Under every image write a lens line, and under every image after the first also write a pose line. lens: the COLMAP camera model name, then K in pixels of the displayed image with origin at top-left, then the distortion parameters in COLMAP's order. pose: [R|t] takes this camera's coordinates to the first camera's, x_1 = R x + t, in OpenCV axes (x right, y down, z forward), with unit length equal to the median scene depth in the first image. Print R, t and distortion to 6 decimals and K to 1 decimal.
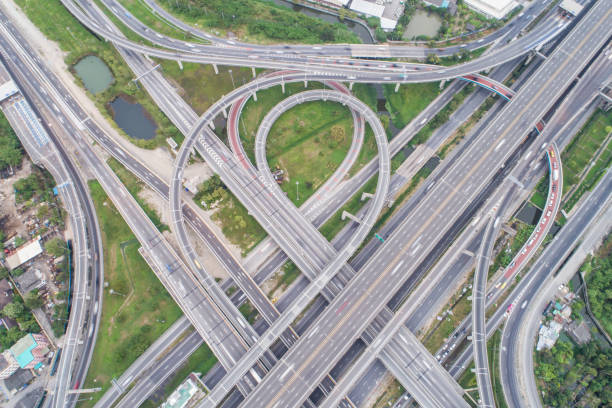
lens RADIAL K [[406.5, 0, 307.1], [0, 406.5, 202.4], [0, 0, 1]] dist [-0.004444, -0.007656]
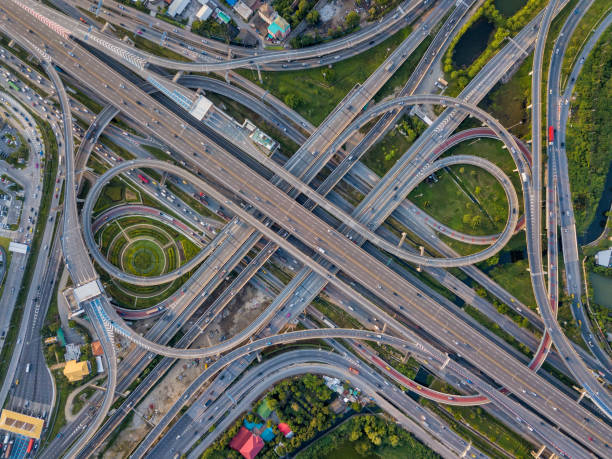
lens RADIAL K [[443.6, 0, 312.8], [0, 443.6, 232.1], [0, 0, 1]] dist [-0.009384, 0.001748]
pose [[0.124067, 0.992258, 0.005549, 0.041015], [-0.924178, 0.113515, 0.364704, -0.218059], [0.361251, -0.050376, 0.931107, -0.427538]]
